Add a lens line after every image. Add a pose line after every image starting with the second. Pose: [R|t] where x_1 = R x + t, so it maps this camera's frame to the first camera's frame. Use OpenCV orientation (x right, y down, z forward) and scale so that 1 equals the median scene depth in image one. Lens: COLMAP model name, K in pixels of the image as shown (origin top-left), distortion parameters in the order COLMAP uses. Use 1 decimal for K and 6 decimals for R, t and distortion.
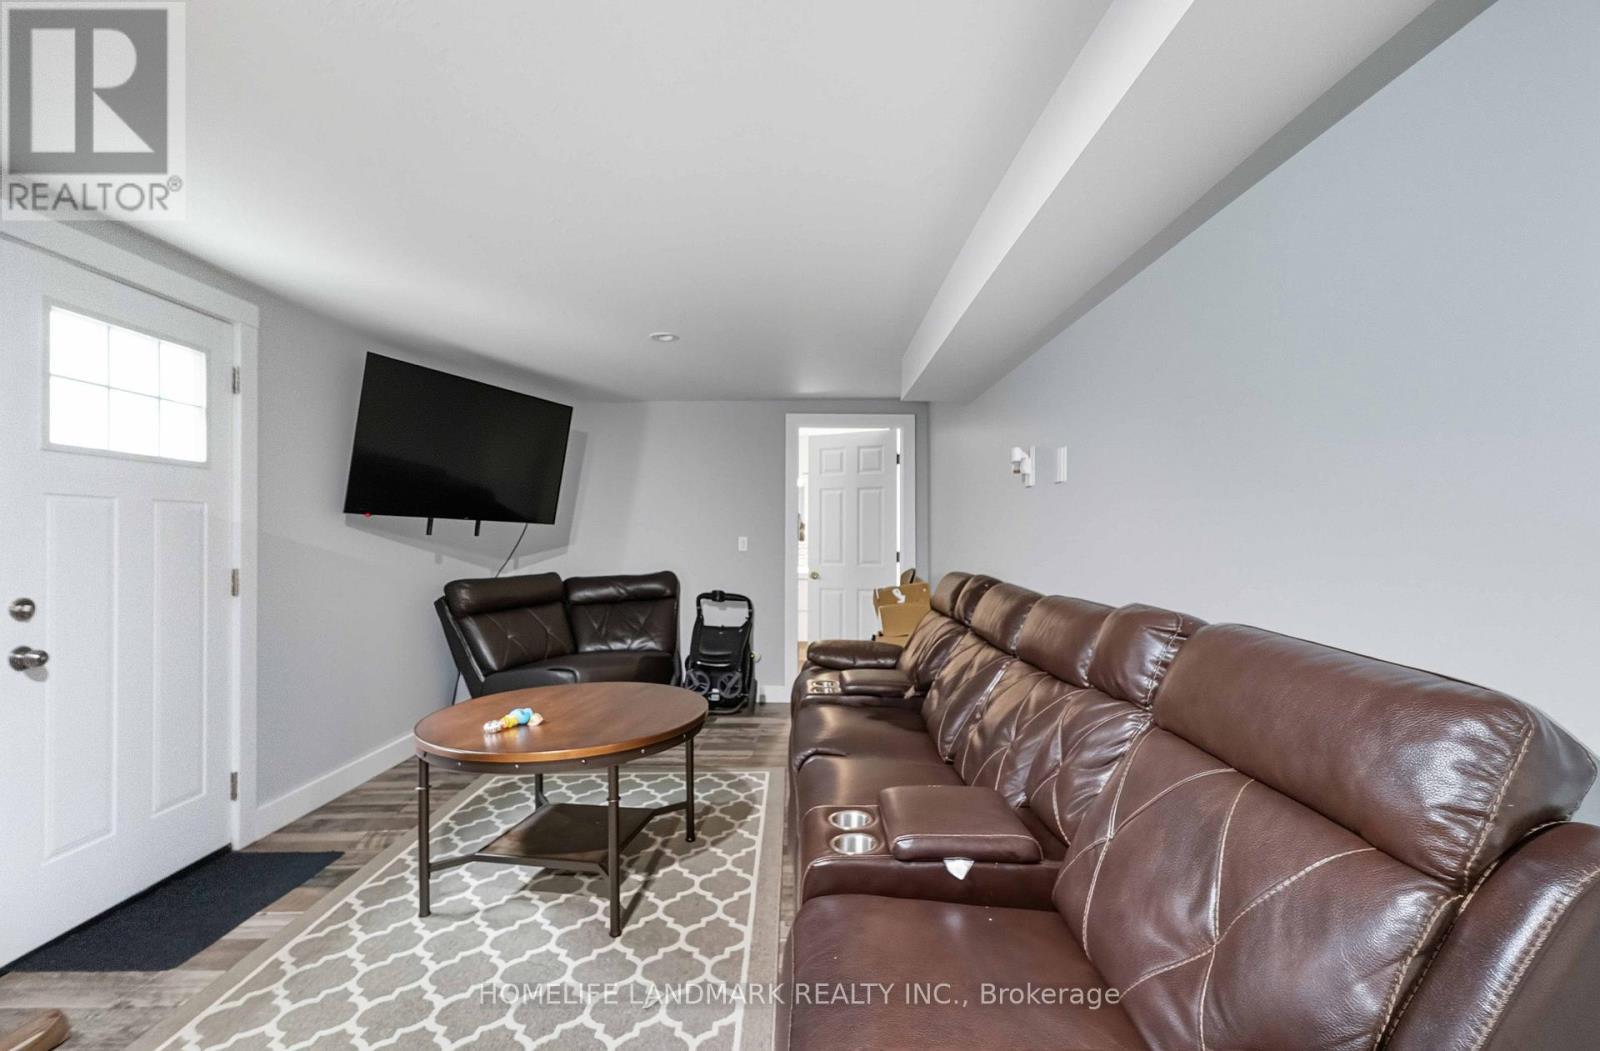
lens RADIAL K [[682.0, 0, 800.0], [0, 682.0, 525.5], [0, 0, 1]] dist [-0.000741, -0.000195]
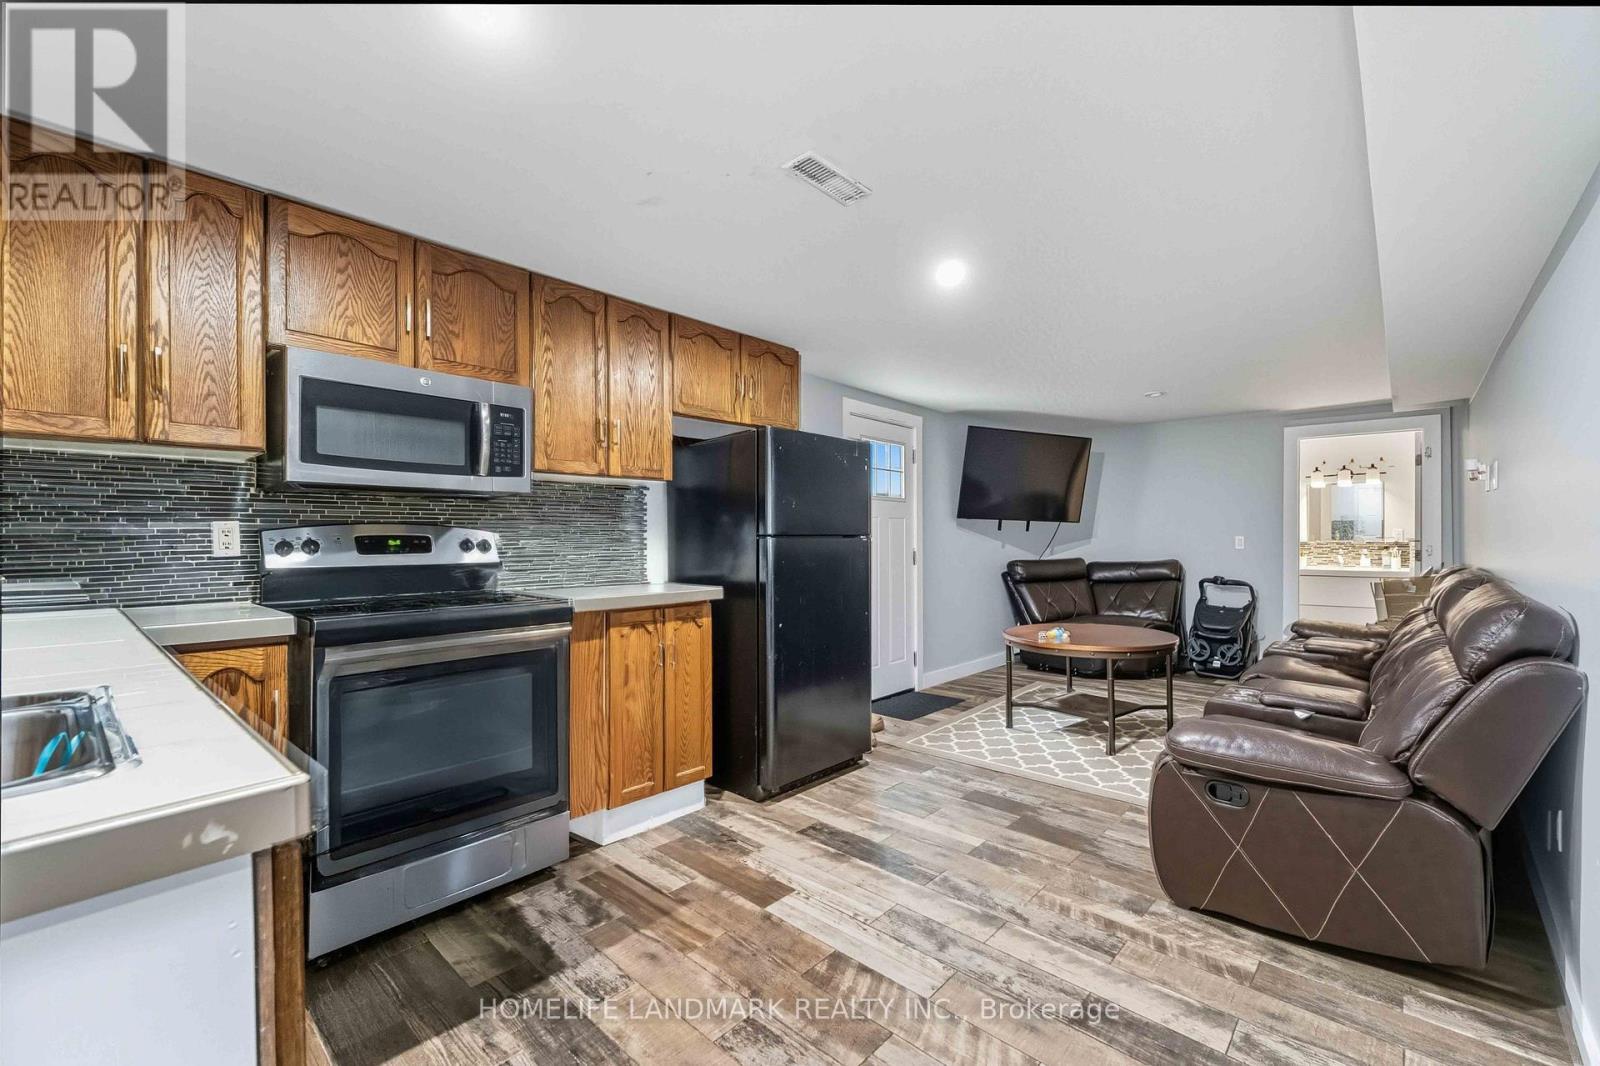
lens RADIAL K [[675.9, 0, 808.2], [0, 675.9, 519.1], [0, 0, 1]] dist [0.005559, 0.000070]
pose [[0.737941, -0.012823, -0.674743, 0.178357], [0.015500, 0.999878, -0.002050, -0.015685], [0.674687, -0.008946, 0.738050, -0.427862]]
